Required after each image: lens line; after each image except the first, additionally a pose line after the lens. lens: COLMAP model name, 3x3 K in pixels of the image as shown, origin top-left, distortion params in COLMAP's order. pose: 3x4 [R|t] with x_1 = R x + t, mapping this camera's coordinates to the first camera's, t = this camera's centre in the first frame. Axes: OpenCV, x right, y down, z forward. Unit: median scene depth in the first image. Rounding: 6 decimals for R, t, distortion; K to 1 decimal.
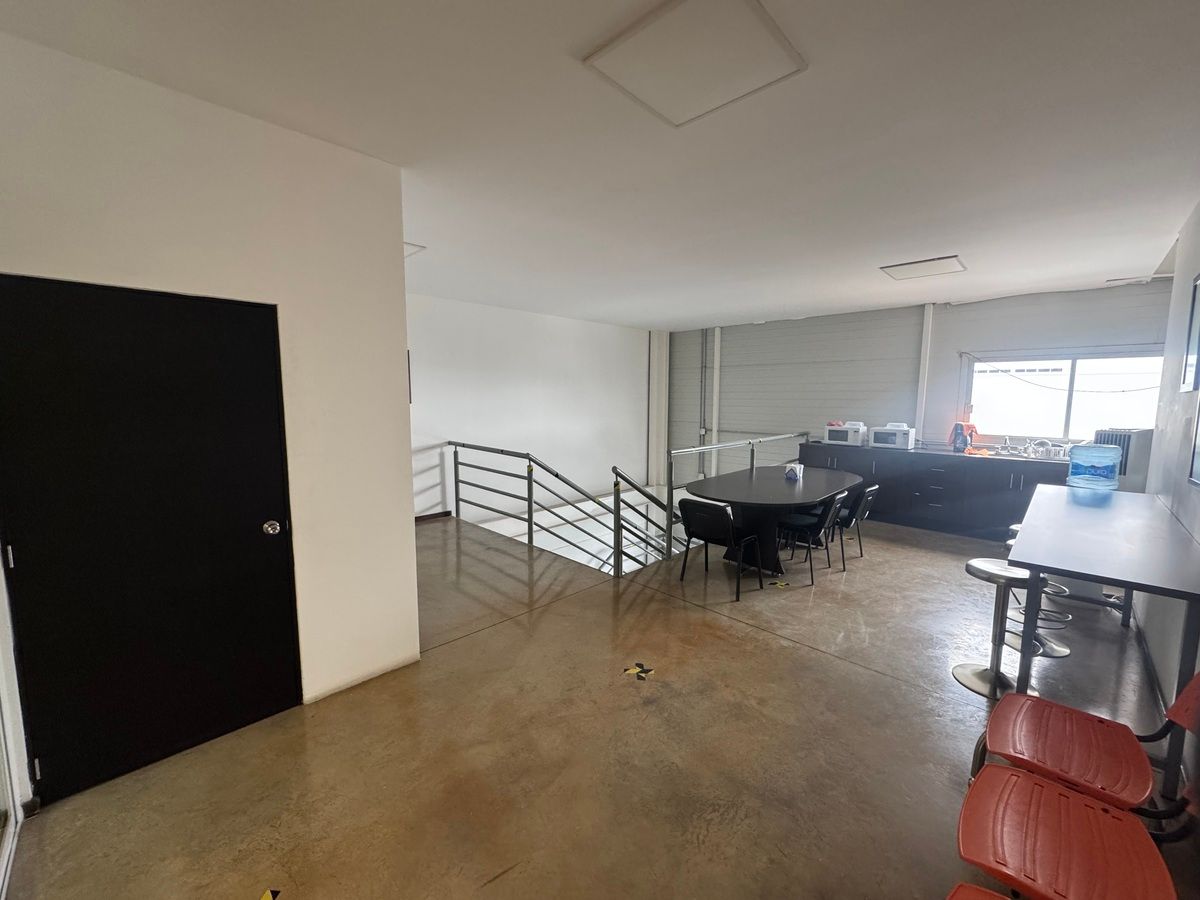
lens RADIAL K [[479.2, 0, 611.4], [0, 479.2, 446.1], [0, 0, 1]] dist [-0.002836, 0.000514]
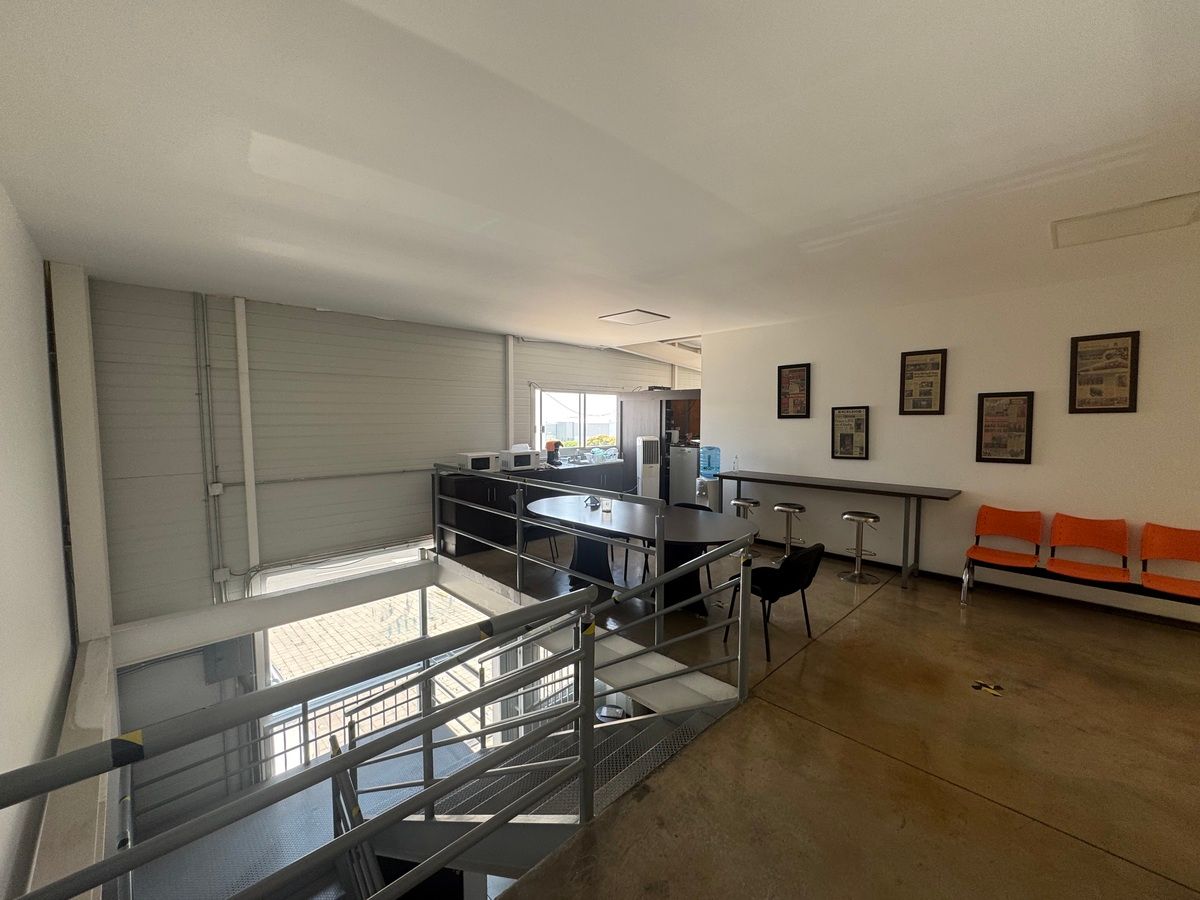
lens RADIAL K [[479.2, 0, 594.4], [0, 479.2, 442.7], [0, 0, 1]] dist [-0.002836, 0.000514]
pose [[0.037858, -0.063849, 0.997241, -0.464768], [0.102497, 0.992941, 0.059683, -0.103135], [-0.994013, 0.099955, 0.044135, 0.824832]]
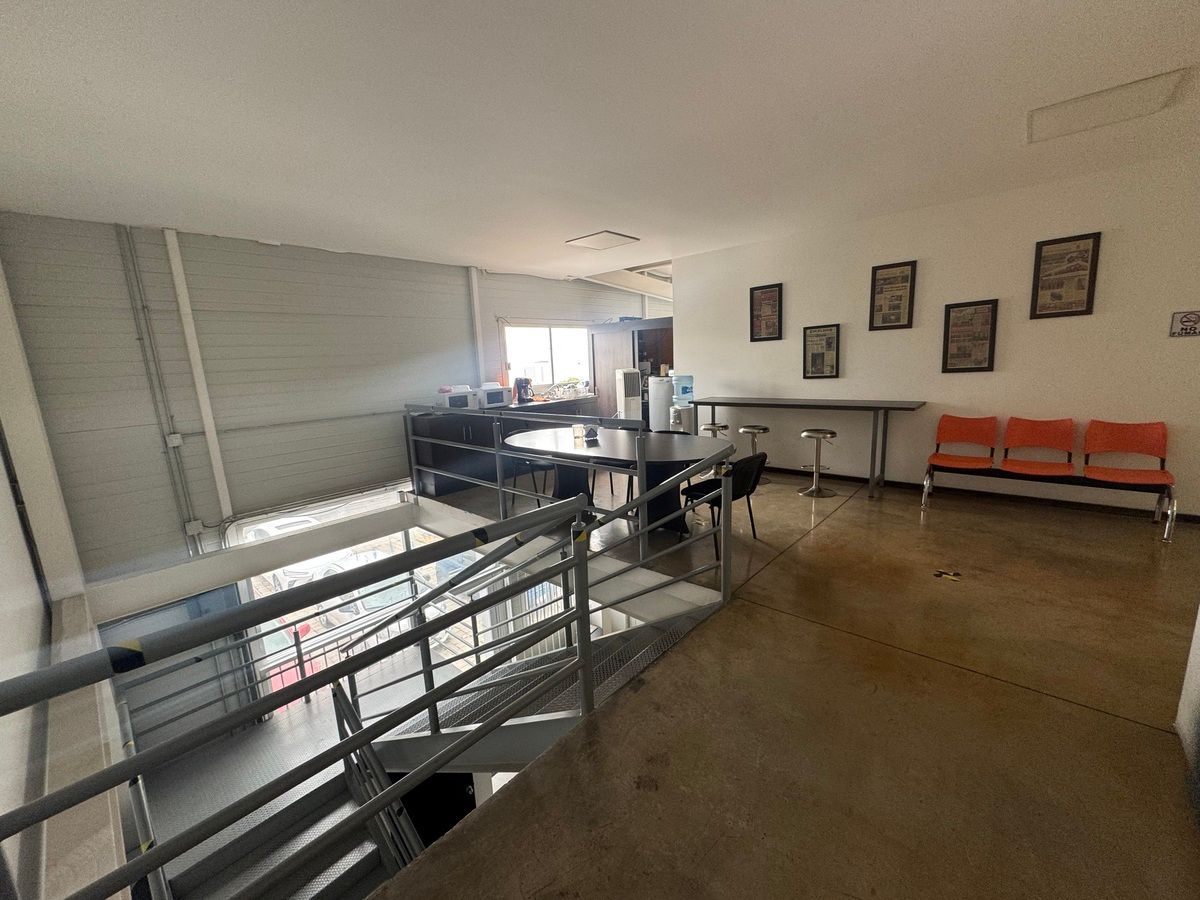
lens RADIAL K [[479.2, 0, 594.0], [0, 479.2, 443.5], [0, 0, 1]] dist [-0.002836, 0.000514]
pose [[-0.026492, -0.181310, 0.983069, -0.462411], [0.147150, 0.971994, 0.183233, -0.079971], [-0.988759, 0.149513, 0.000930, 0.836905]]
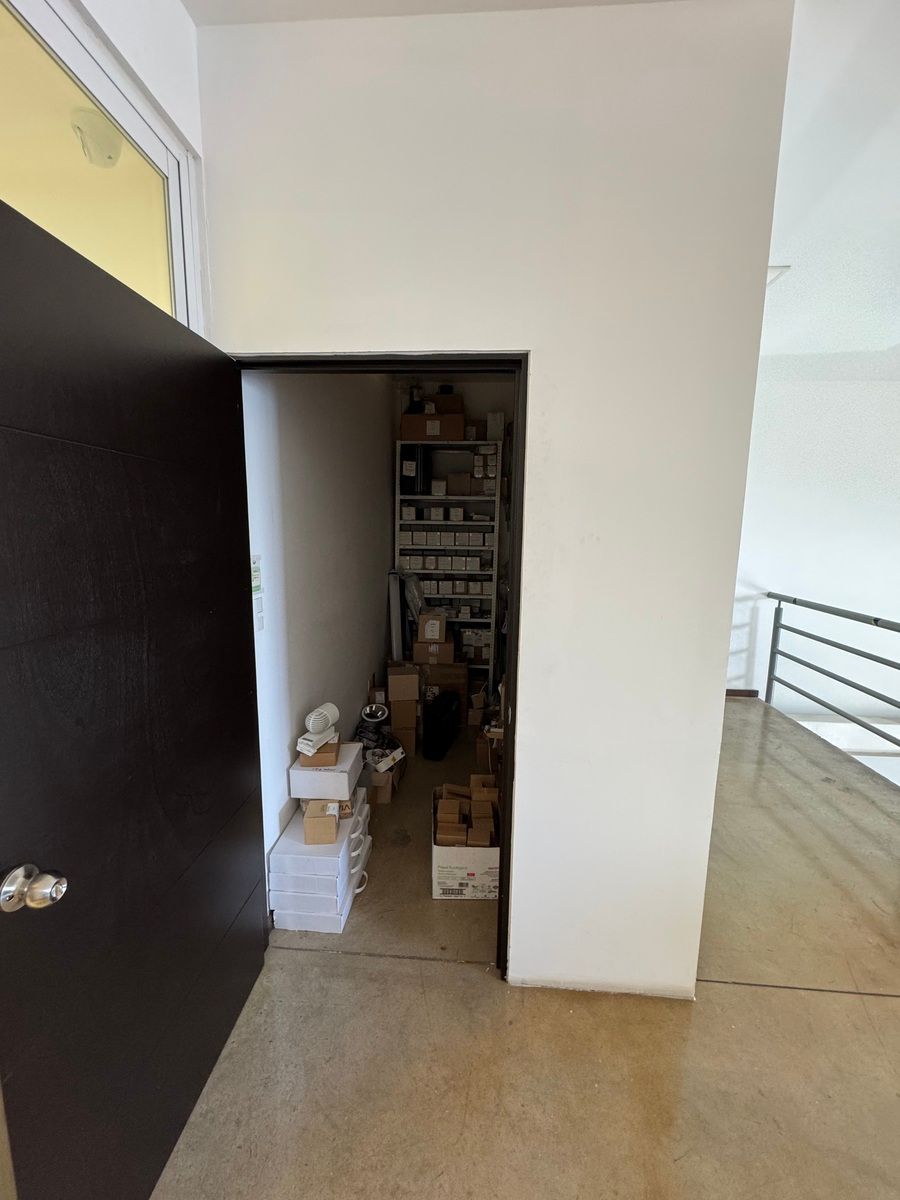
lens RADIAL K [[479.2, 0, 458.5], [0, 479.2, 600.2], [0, 0, 1]] dist [-0.002836, 0.000514]
pose [[0.642721, 0.116406, -0.757205, -0.102556], [-0.090583, 0.993002, 0.075768, -0.010621], [0.760726, 0.019892, 0.648768, 0.210583]]
